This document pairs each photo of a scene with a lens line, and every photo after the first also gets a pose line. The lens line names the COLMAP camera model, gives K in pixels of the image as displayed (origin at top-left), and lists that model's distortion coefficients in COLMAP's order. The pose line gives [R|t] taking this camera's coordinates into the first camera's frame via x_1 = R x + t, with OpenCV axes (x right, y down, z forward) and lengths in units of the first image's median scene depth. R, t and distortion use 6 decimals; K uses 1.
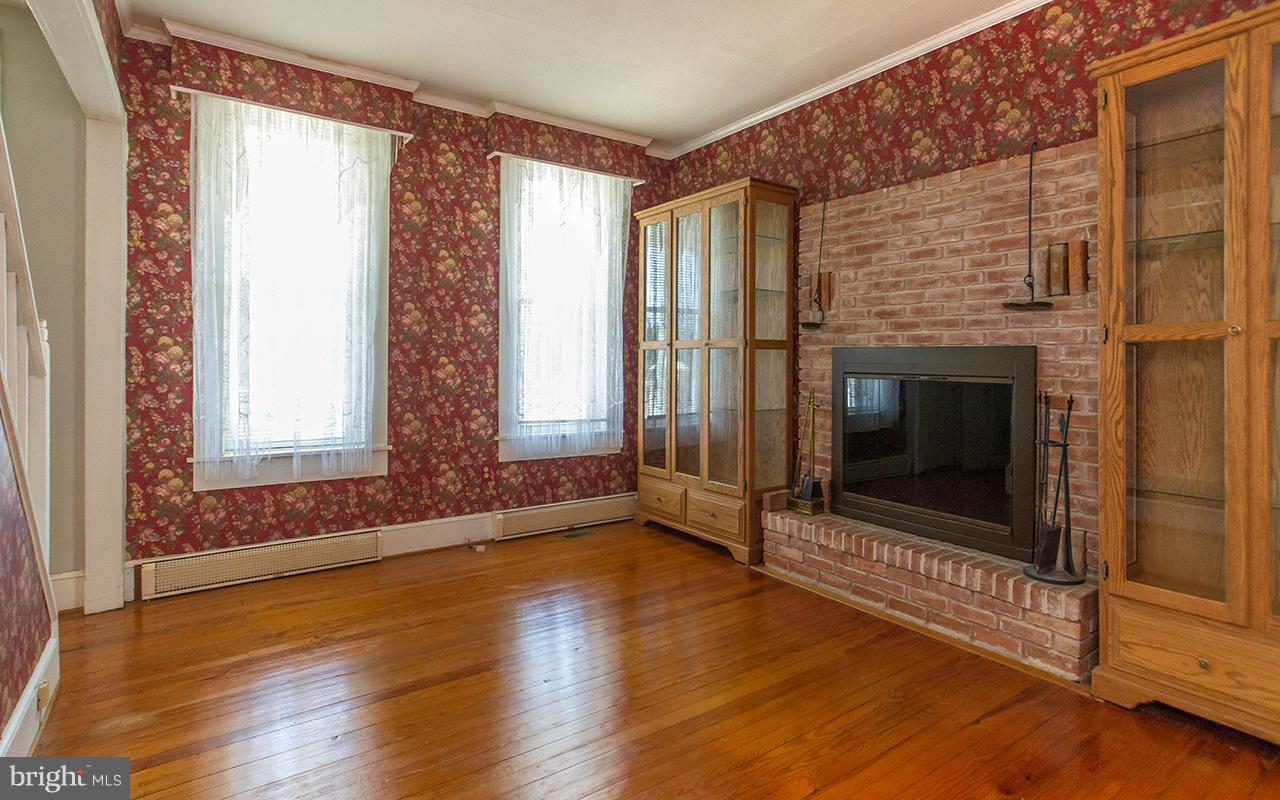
lens RADIAL K [[623.1, 0, 606.1], [0, 623.1, 355.3], [0, 0, 1]] dist [0.001237, 0.002328]
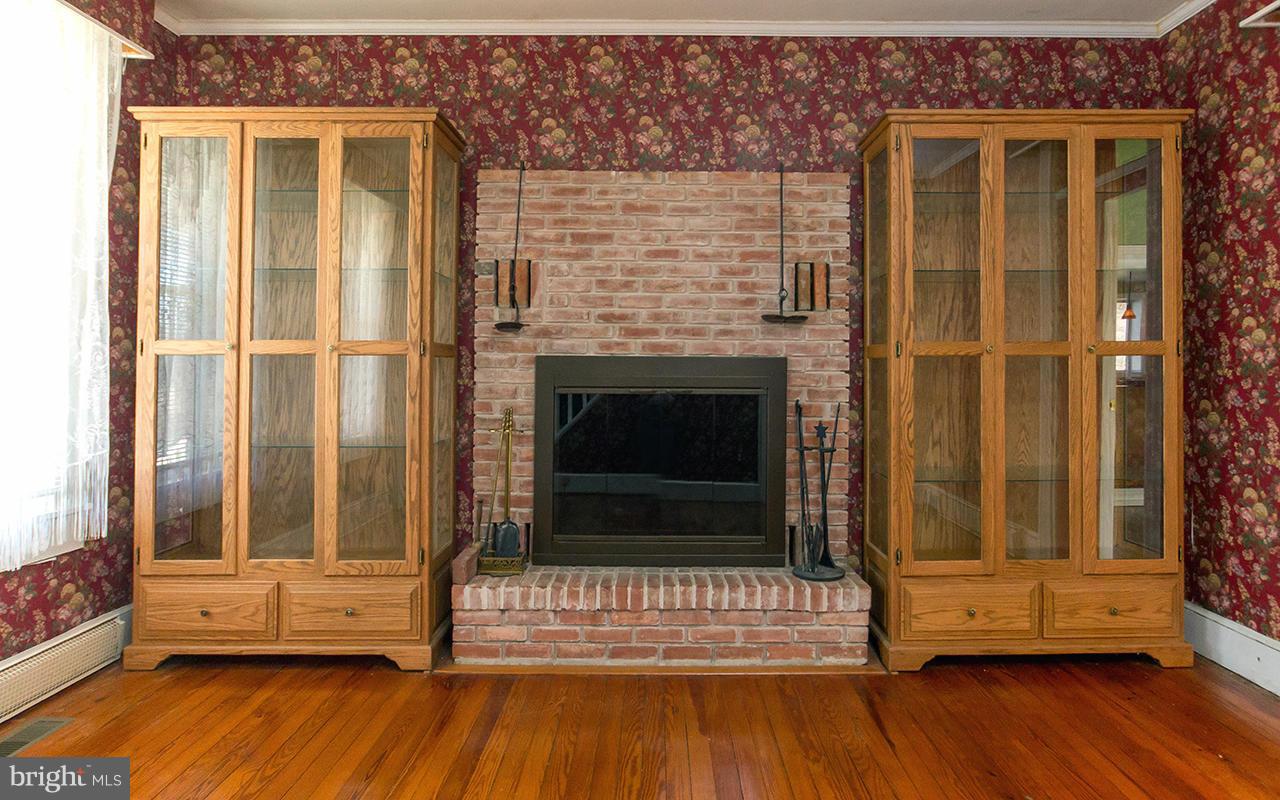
lens RADIAL K [[676.9, 0, 658.2], [0, 676.9, 355.5], [0, 0, 1]] dist [-0.015147, 0.006021]
pose [[0.549884, 0.007297, 0.835209, -0.304137], [-0.002818, 0.999972, -0.006881, -0.007767], [-0.835236, 0.001430, 0.549890, 0.449204]]
